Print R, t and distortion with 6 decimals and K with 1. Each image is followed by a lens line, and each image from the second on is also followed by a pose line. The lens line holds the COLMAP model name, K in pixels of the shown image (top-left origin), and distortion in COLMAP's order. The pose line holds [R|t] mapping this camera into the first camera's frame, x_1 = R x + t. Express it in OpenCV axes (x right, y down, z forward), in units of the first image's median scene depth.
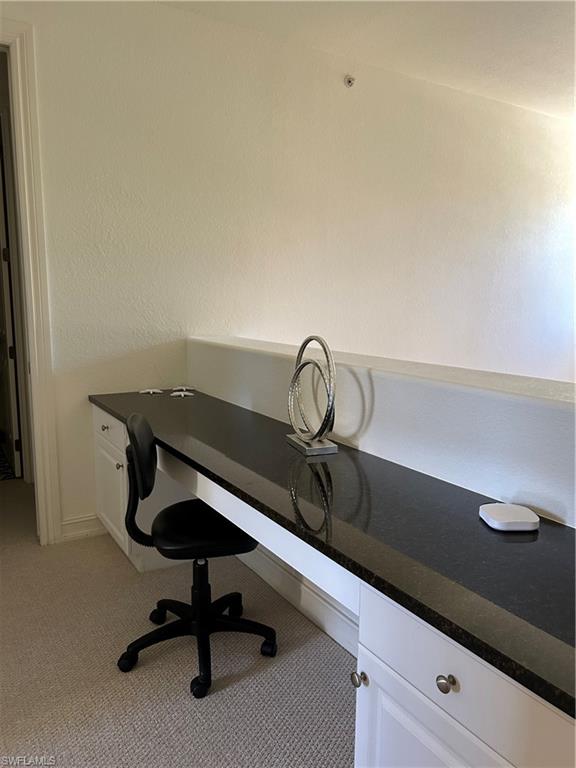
lens RADIAL K [[575.9, 0, 293.6], [0, 575.9, 384.0], [0, 0, 1]] dist [0.013779, 0.000664]
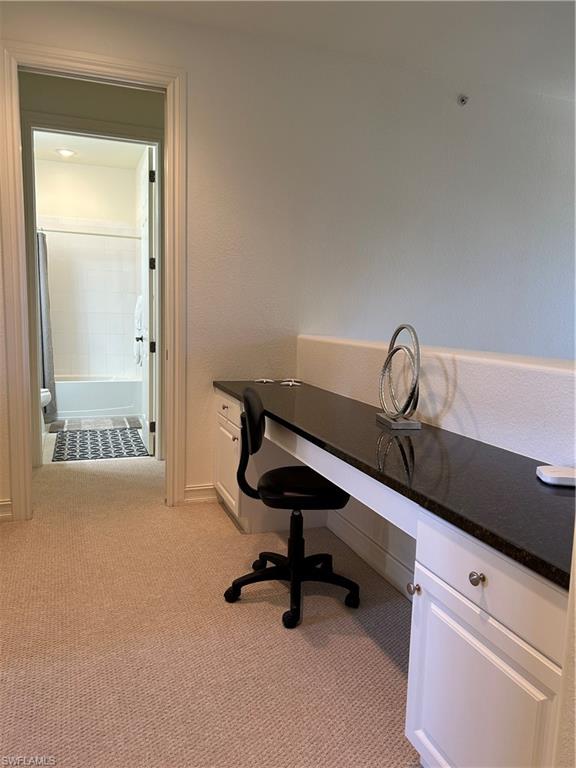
lens RADIAL K [[579.1, 0, 286.1], [0, 579.1, 385.5], [0, 0, 1]] dist [0.101740, -0.160103]
pose [[0.976240, 0.046314, -0.211684, 0.054685], [-0.053878, 0.998094, -0.030102, 0.080267], [0.209886, 0.040792, 0.976875, -0.165936]]
